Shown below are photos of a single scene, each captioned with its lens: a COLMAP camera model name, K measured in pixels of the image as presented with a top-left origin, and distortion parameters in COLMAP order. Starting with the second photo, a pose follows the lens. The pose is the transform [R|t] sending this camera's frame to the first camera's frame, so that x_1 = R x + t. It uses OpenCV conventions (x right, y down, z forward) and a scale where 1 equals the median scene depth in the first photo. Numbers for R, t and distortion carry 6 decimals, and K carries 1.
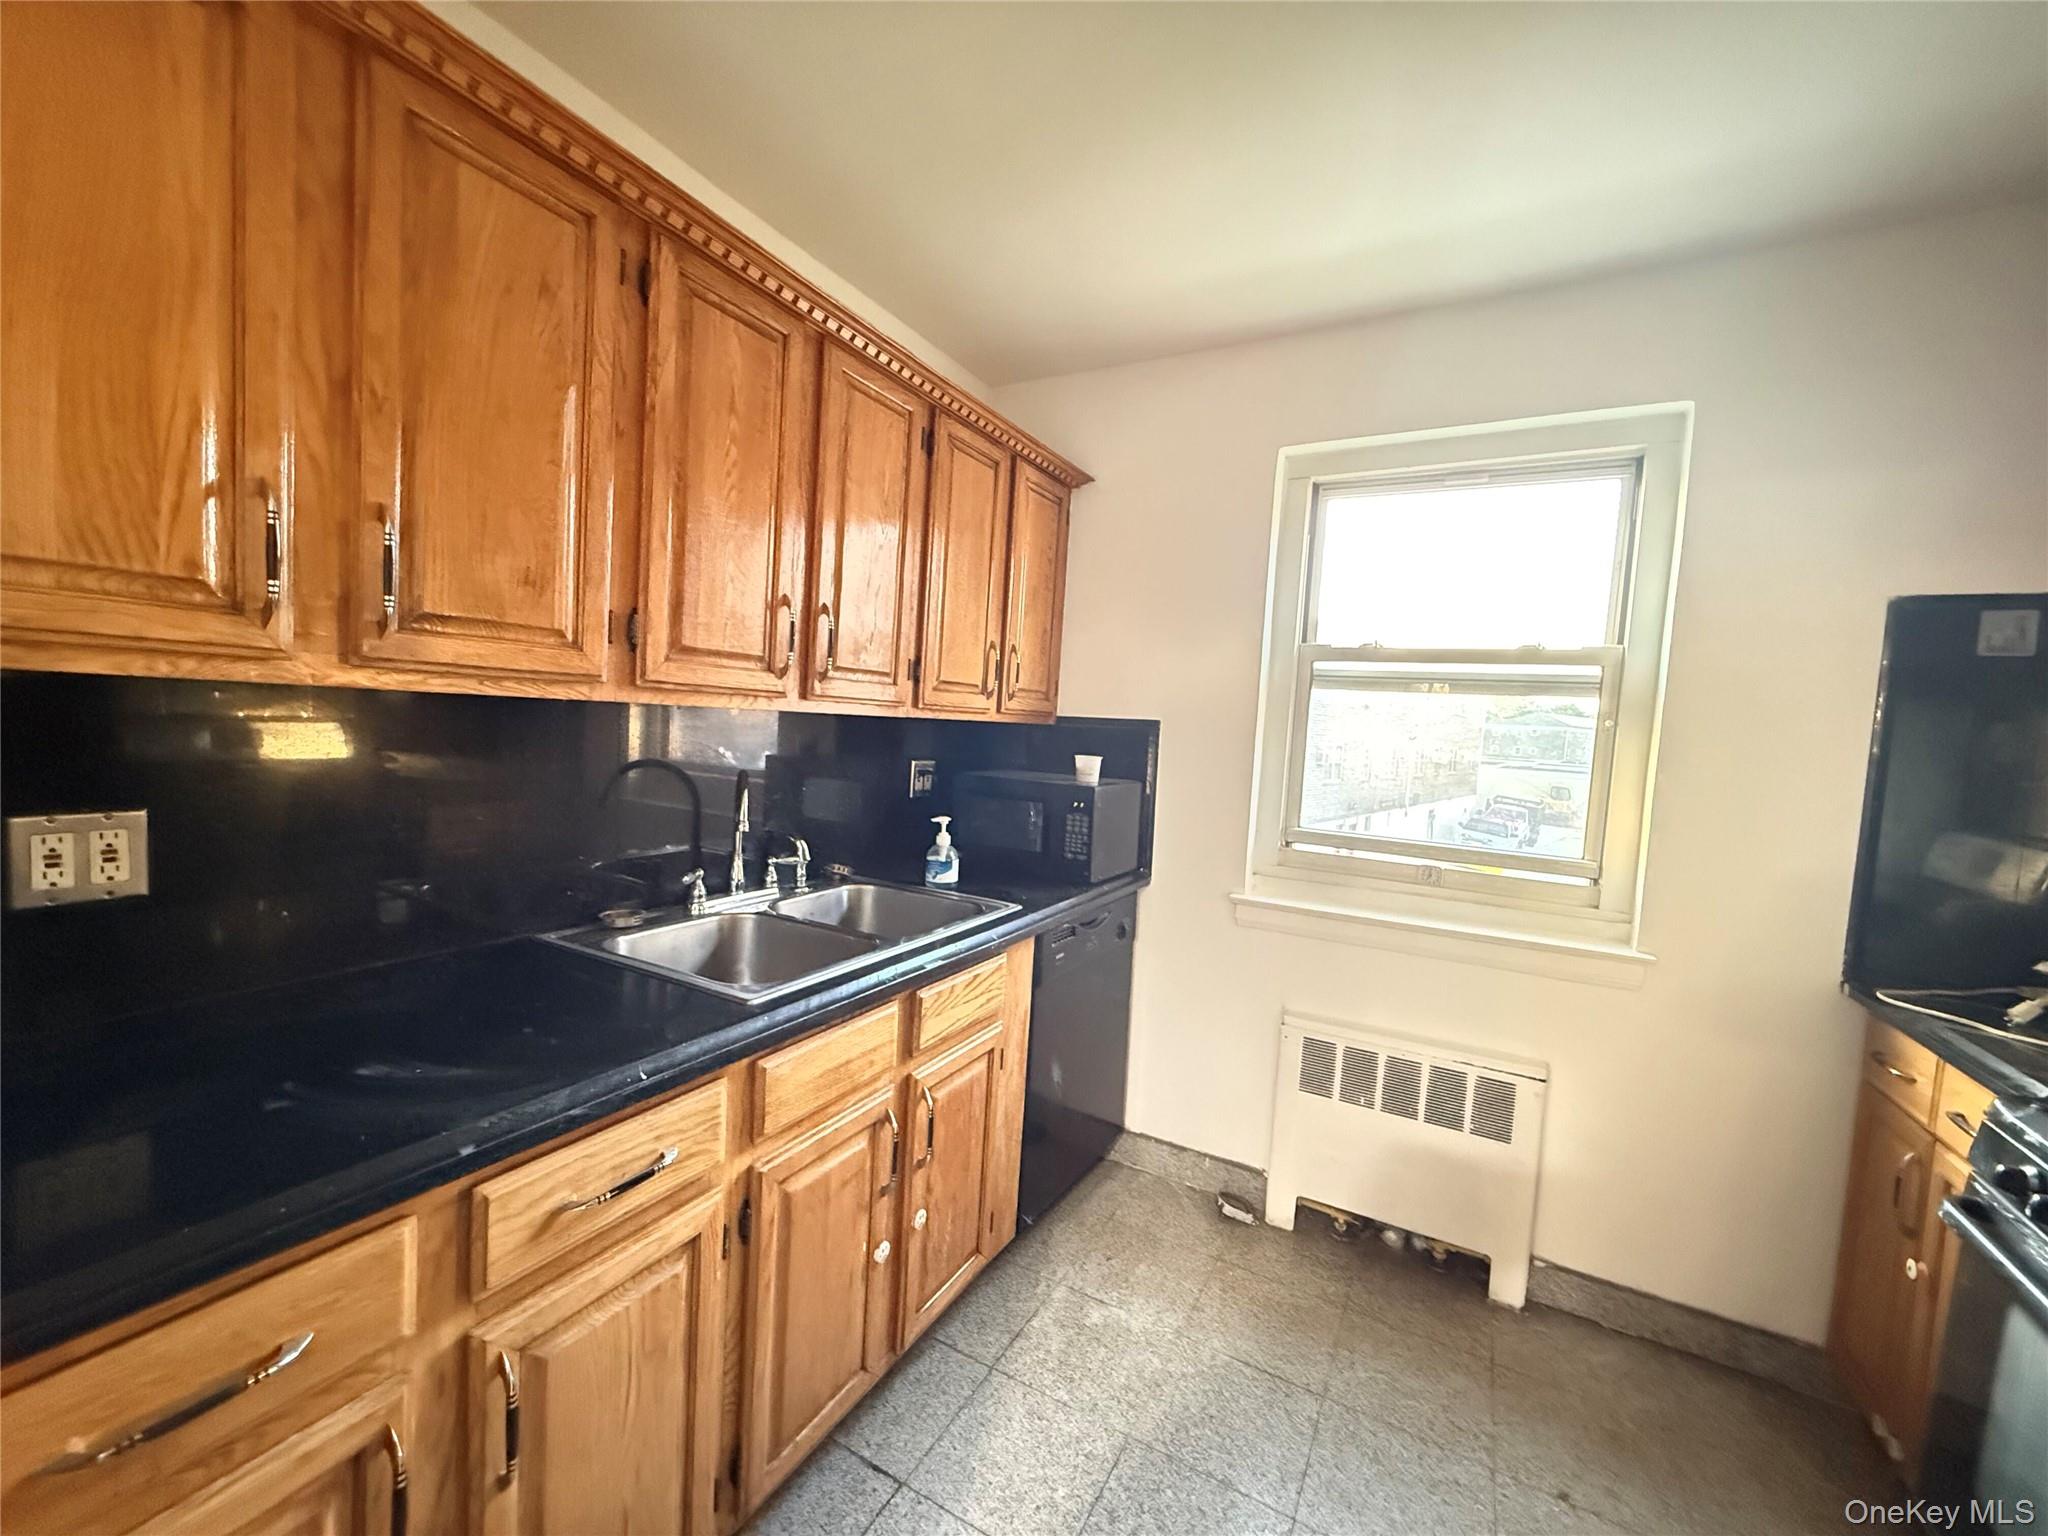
lens RADIAL K [[821.0, 0, 1024.0], [0, 821.0, 768.0], [0, 0, 1]] dist [-0.001180, -0.000156]
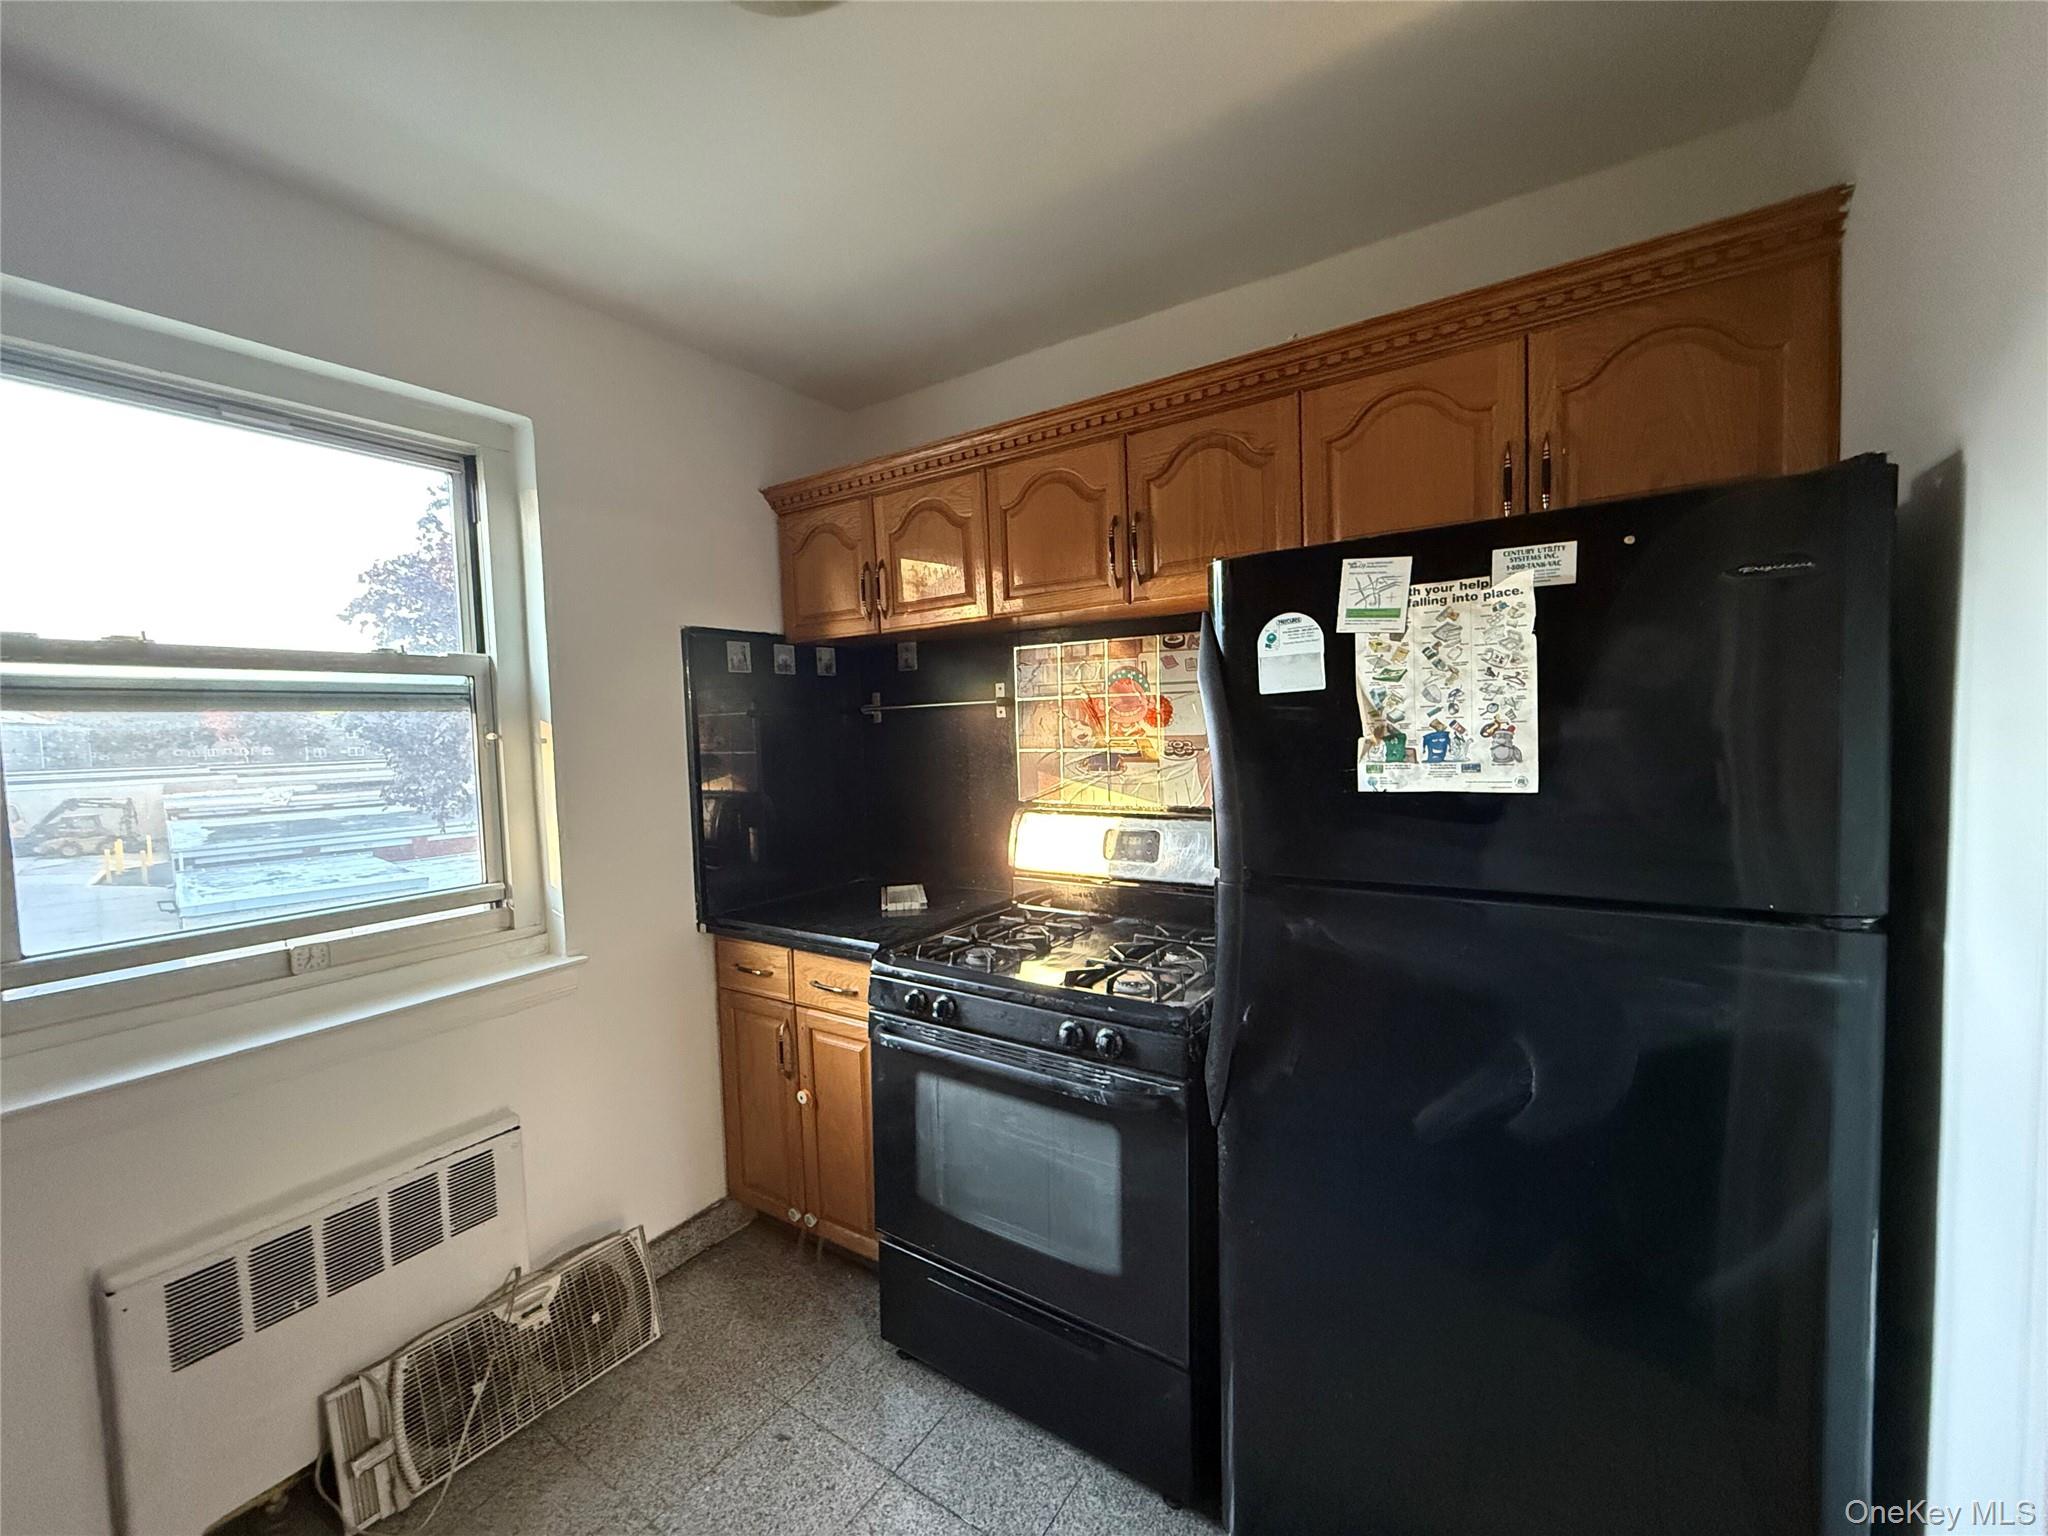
lens RADIAL K [[809.5, 0, 1001.9], [0, 809.5, 781.7], [0, 0, 1]] dist [0.001851, 0.000486]
pose [[0.091138, -0.130766, 0.987215, -0.160745], [0.103335, 0.987231, 0.121228, -0.055029], [-0.990462, 0.090965, 0.103487, 0.315422]]
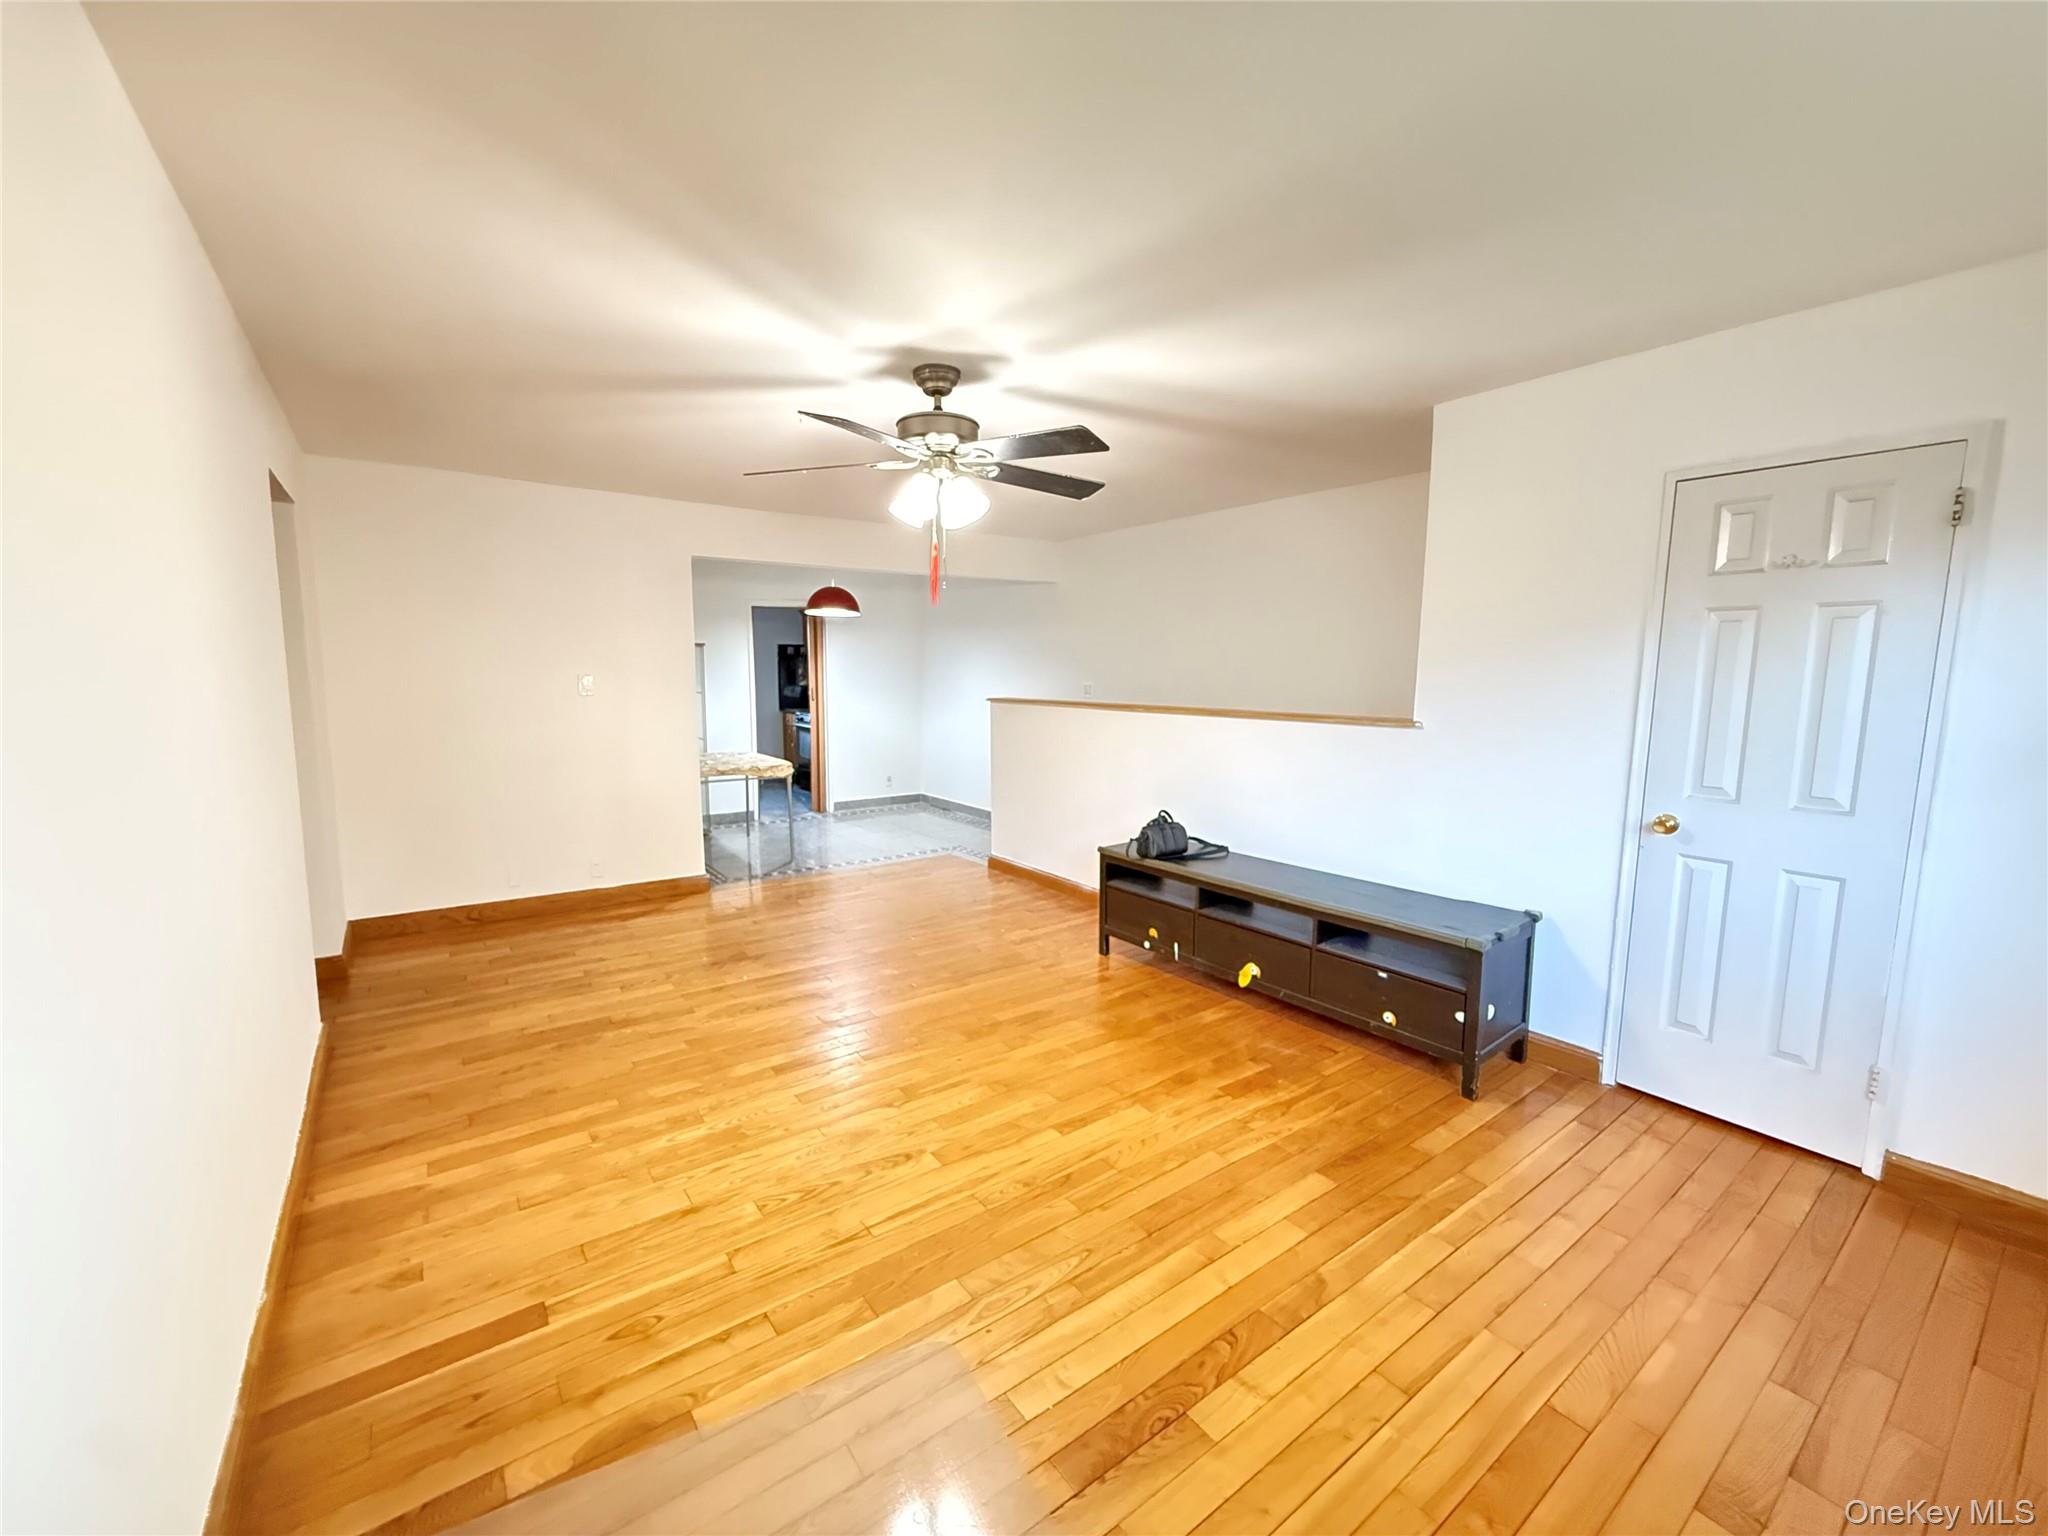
lens RADIAL K [[821.0, 0, 1024.0], [0, 821.0, 768.0], [0, 0, 1]] dist [-0.001180, -0.000156]
pose [[0.419941, -0.167418, 0.891976, -3.190713], [0.079151, 0.985849, 0.147773, -0.054259], [-0.904093, 0.008545, 0.427250, -2.758129]]
